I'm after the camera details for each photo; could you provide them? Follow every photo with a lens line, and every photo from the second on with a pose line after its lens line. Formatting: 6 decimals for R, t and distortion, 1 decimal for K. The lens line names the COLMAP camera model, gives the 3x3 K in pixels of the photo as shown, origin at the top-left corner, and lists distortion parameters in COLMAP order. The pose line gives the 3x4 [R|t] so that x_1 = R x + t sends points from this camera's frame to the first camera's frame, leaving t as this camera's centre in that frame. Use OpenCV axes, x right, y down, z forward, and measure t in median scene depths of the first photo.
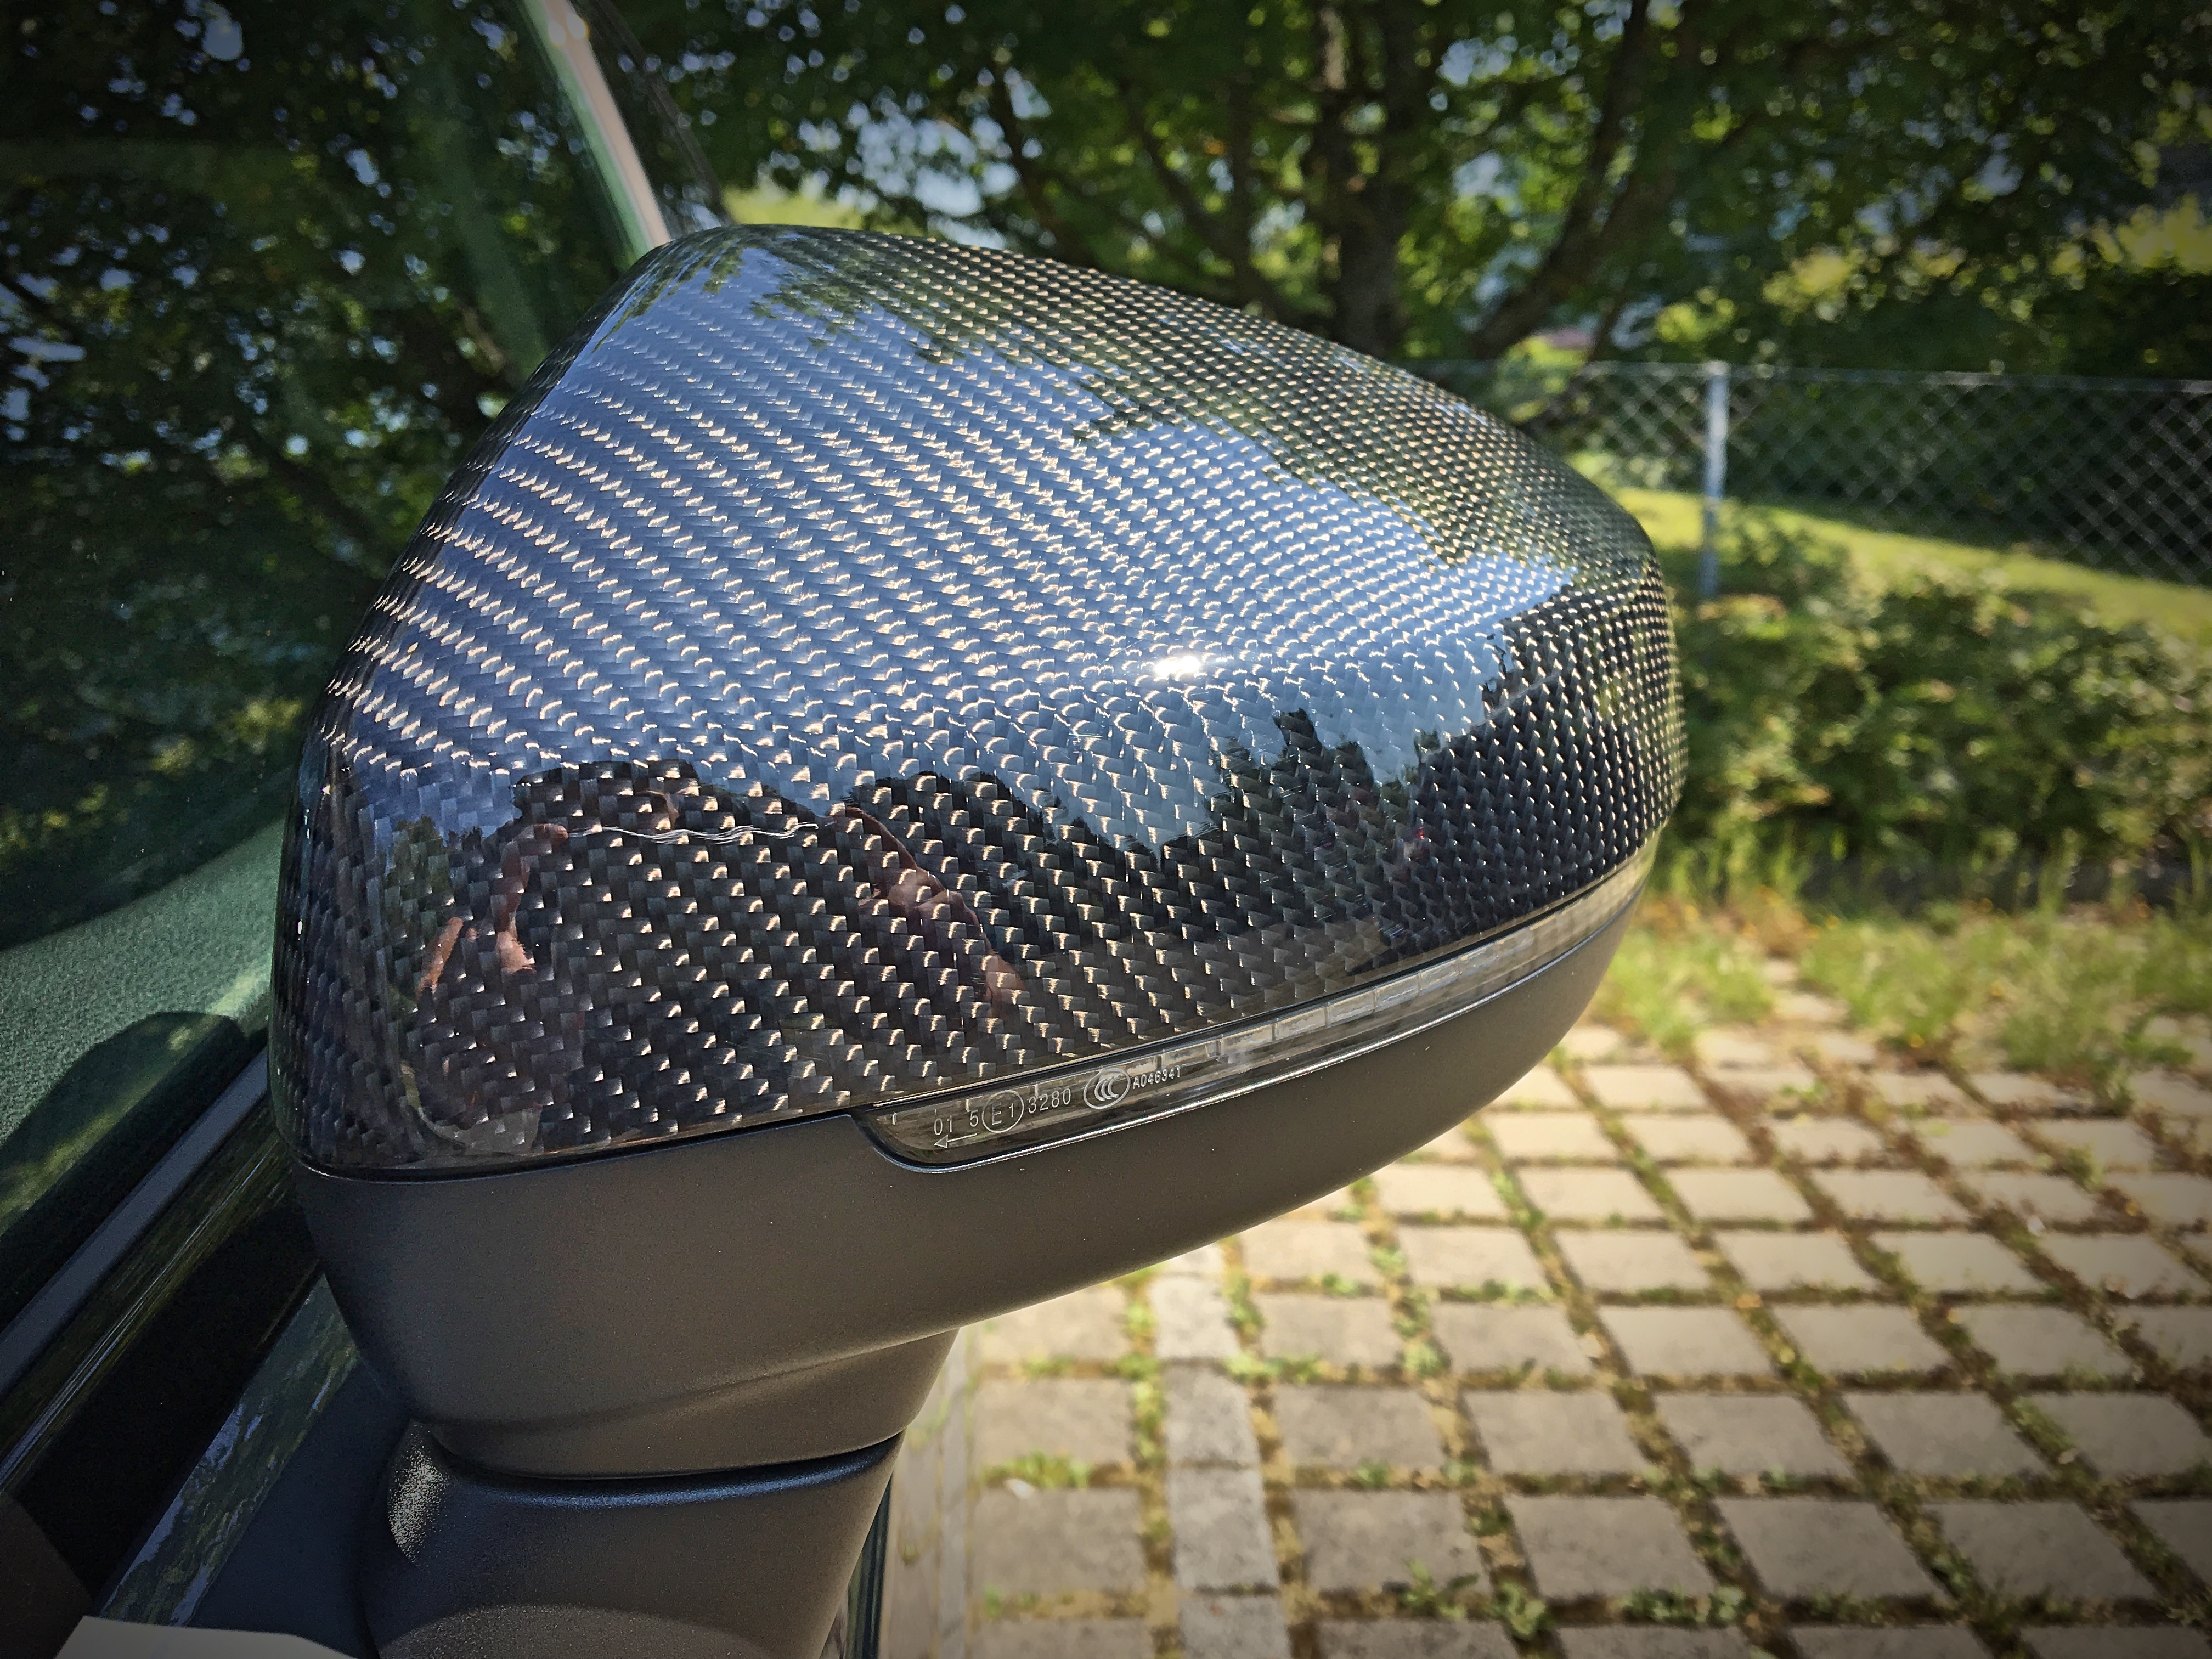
lens RADIAL K [[1851.0, 0, 1078.9], [0, 1851.0, 830.9], [0, 0, 1]] dist [0.005332, -0.004892]
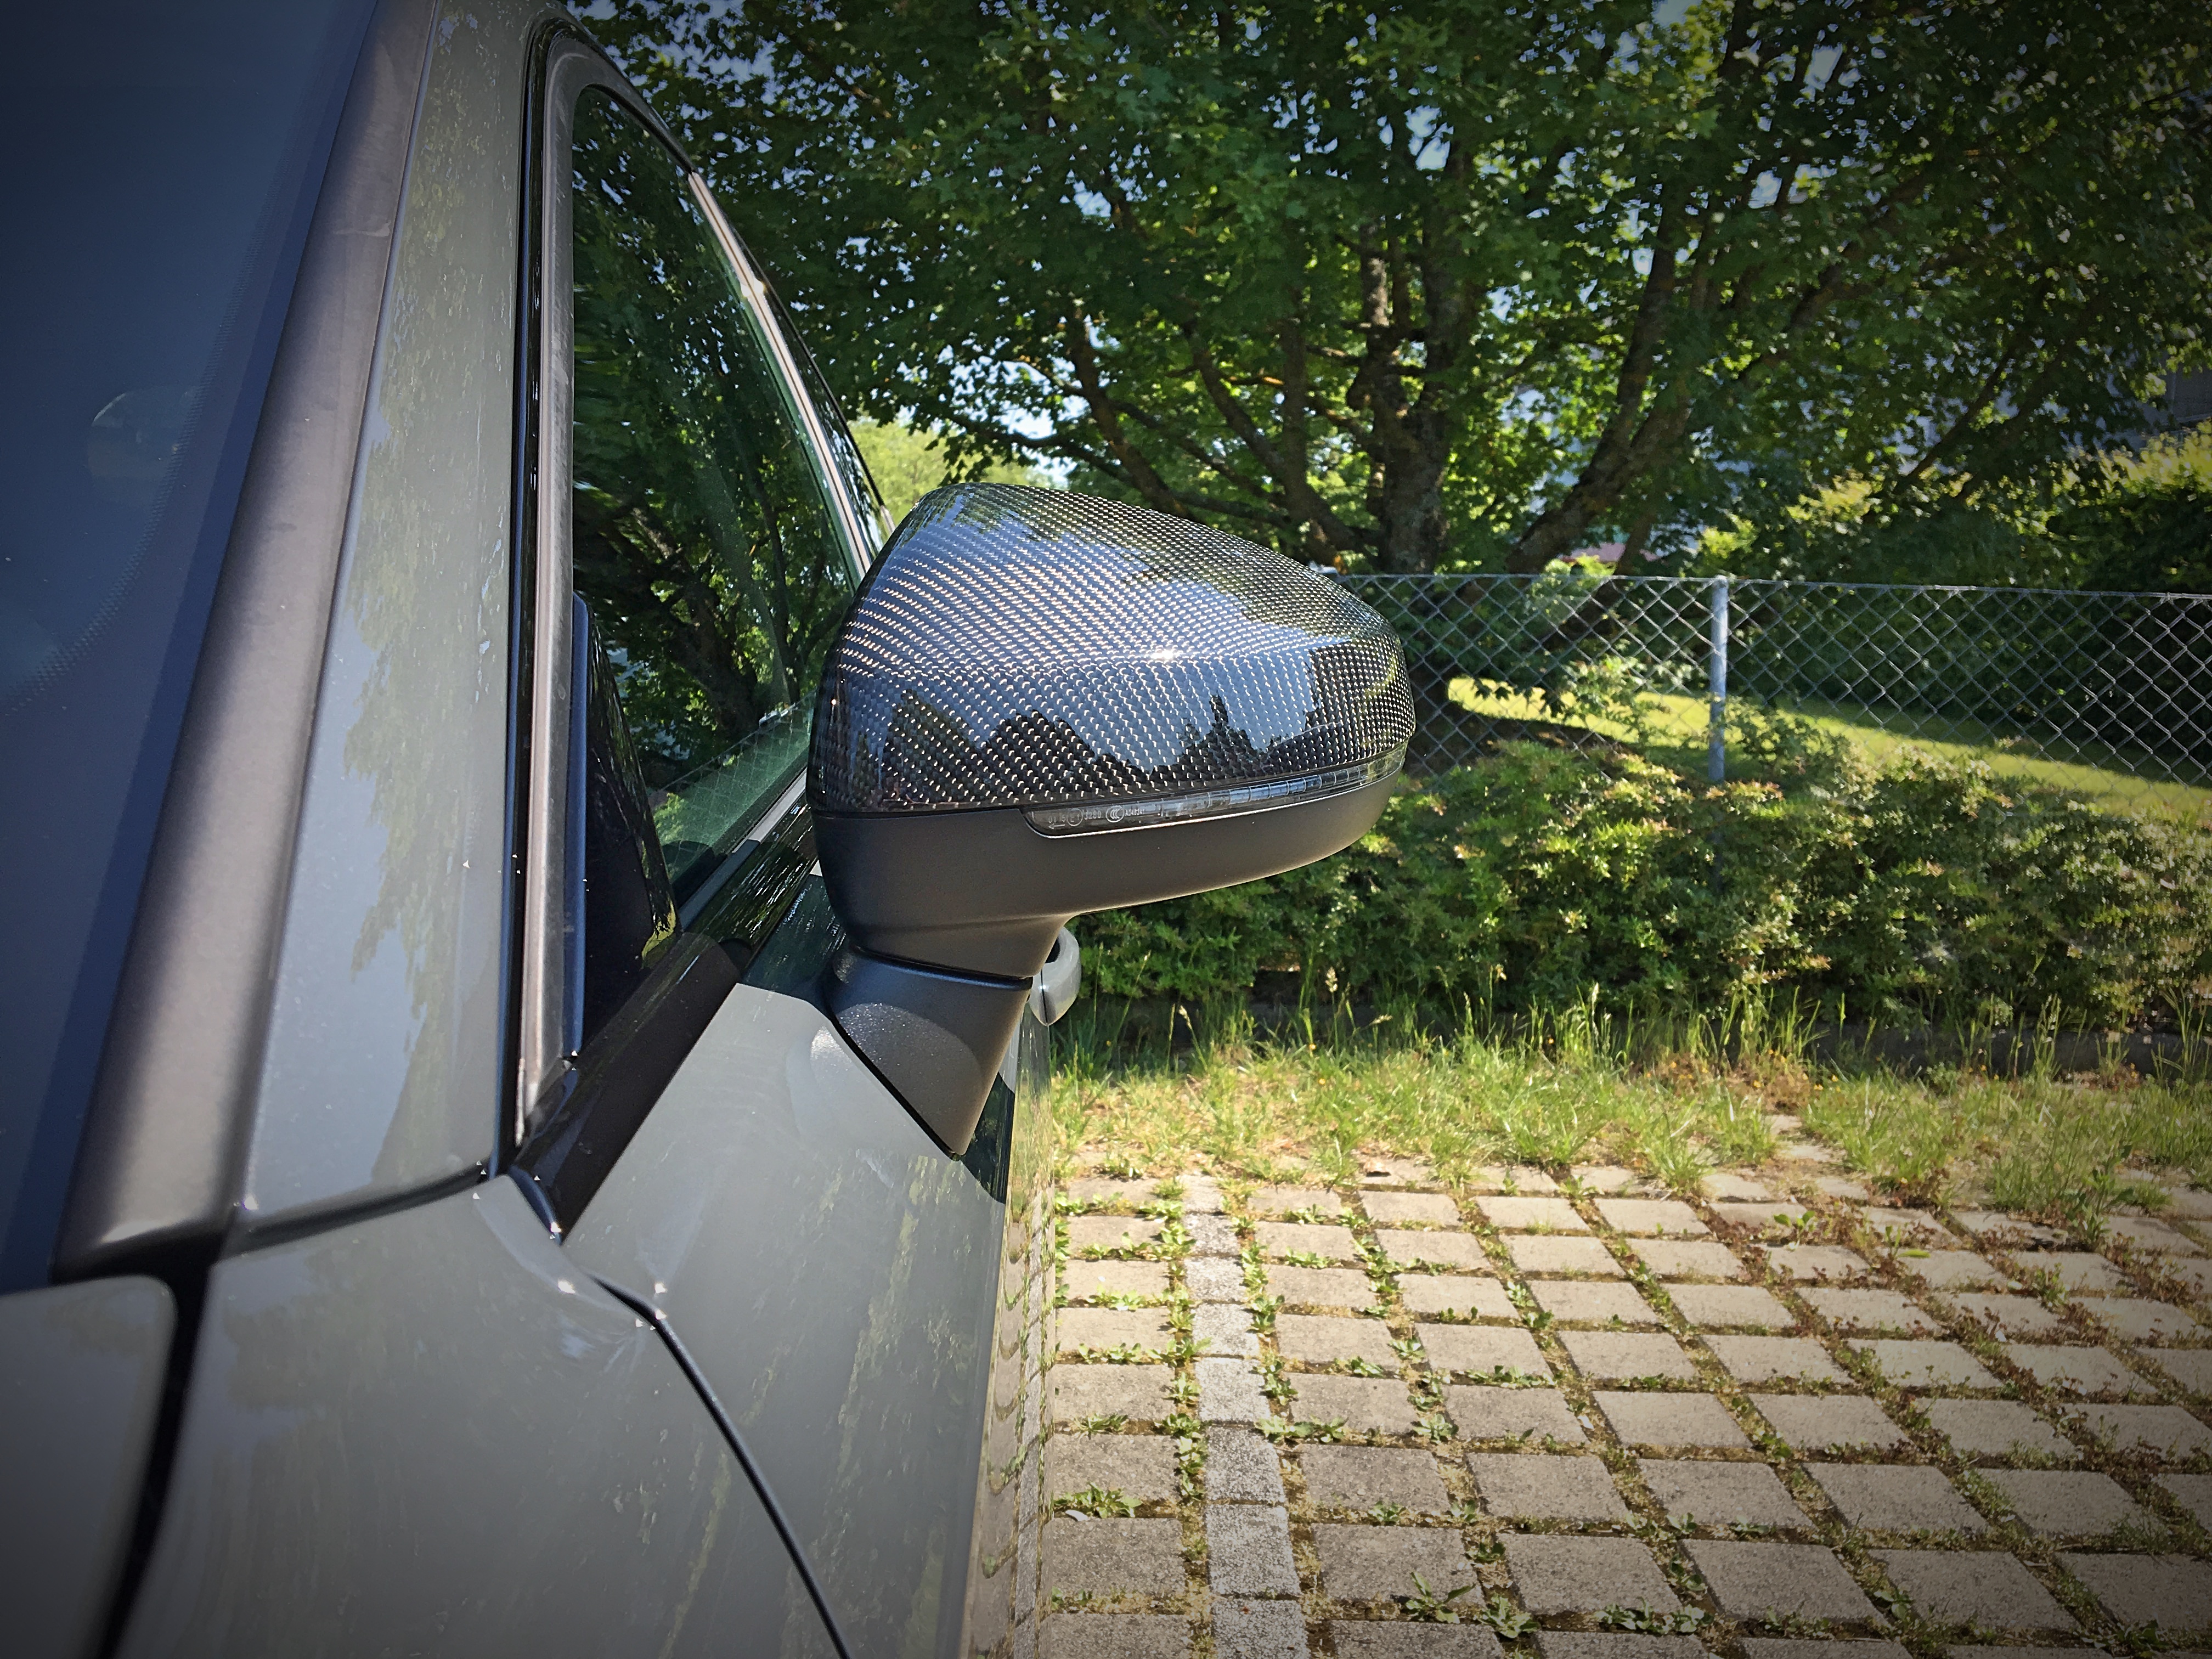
lens RADIAL K [[1851.0, 0, 1078.9], [0, 1851.0, 830.9], [0, 0, 1]] dist [0.005332, -0.004892]
pose [[0.999293, 0.008361, -0.036654, 0.005826], [-0.012377, 0.993772, -0.110745, 0.044470], [0.035500, 0.111120, 0.993173, -0.153783]]
